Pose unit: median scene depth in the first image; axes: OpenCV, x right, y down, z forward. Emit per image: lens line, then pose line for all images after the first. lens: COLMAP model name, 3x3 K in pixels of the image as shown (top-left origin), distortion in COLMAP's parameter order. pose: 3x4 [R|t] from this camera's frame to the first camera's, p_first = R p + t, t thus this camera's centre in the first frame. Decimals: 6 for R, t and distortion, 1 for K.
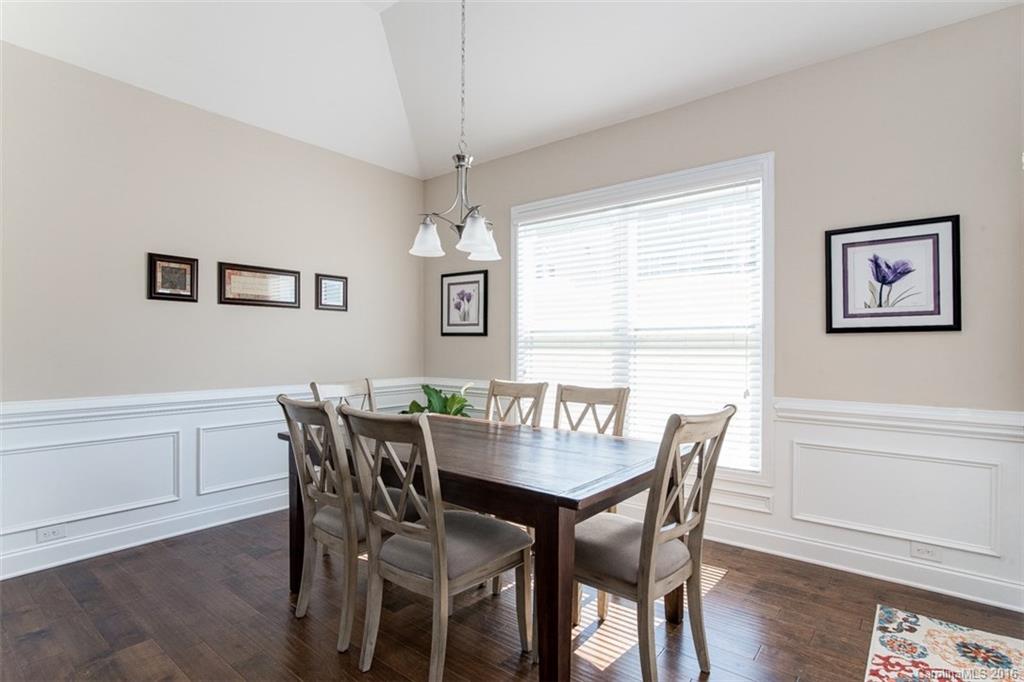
lens RADIAL K [[520.3, 0, 488.7], [0, 520.3, 343.5], [0, 0, 1]] dist [-0.017052, -0.000395]
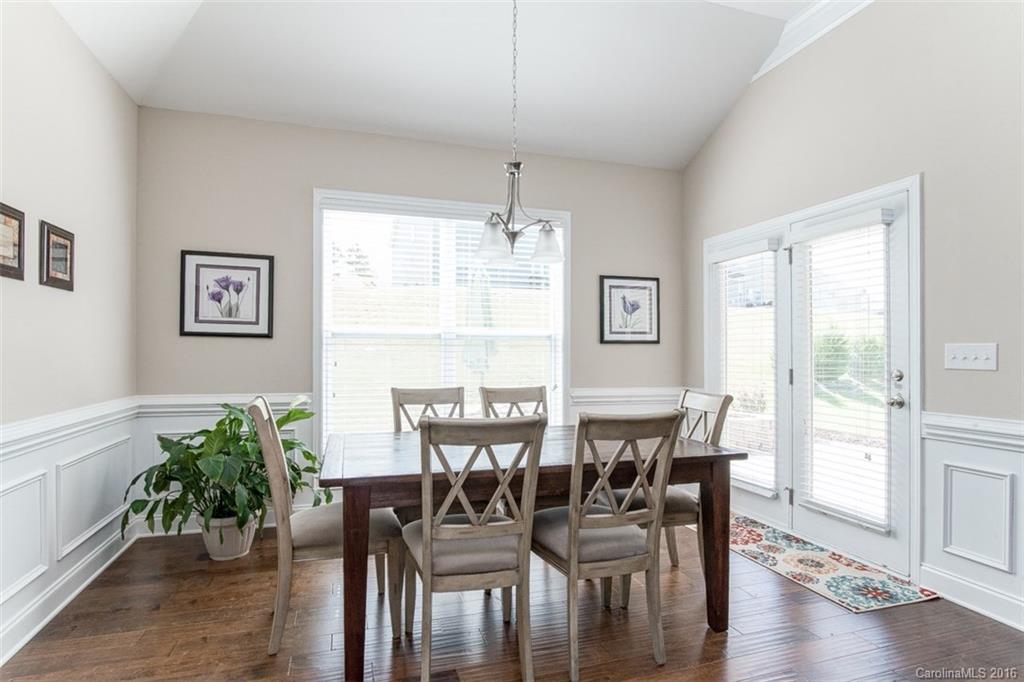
lens RADIAL K [[520.3, 0, 492.5], [0, 520.3, 352.4], [0, 0, 1]] dist [-0.017052, -0.000395]
pose [[0.555219, 0.001963, 0.831702, -0.777791], [-0.009790, 0.999943, 0.004176, 0.002893], [-0.831647, -0.010461, 0.555207, 0.425232]]
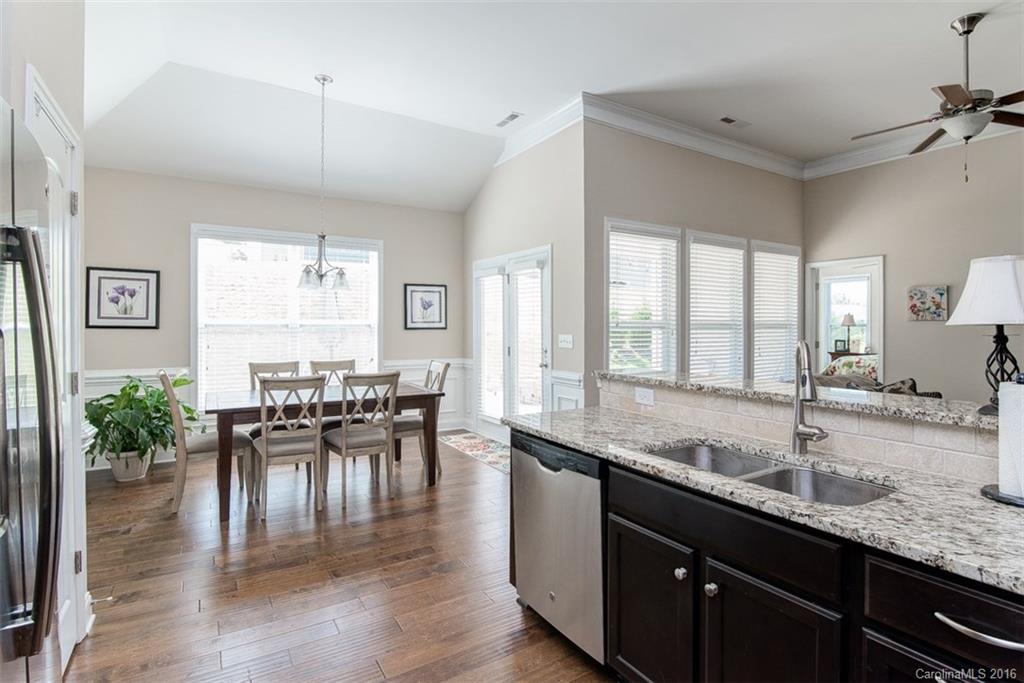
lens RADIAL K [[520.5, 0, 510.9], [0, 520.5, 321.9], [0, 0, 1]] dist [-0.026514, 0.001358]
pose [[0.327864, 0.002438, 0.944722, -1.309682], [-0.007880, 0.999969, 0.000154, -0.057391], [-0.944692, -0.007495, 0.327874, -0.161809]]
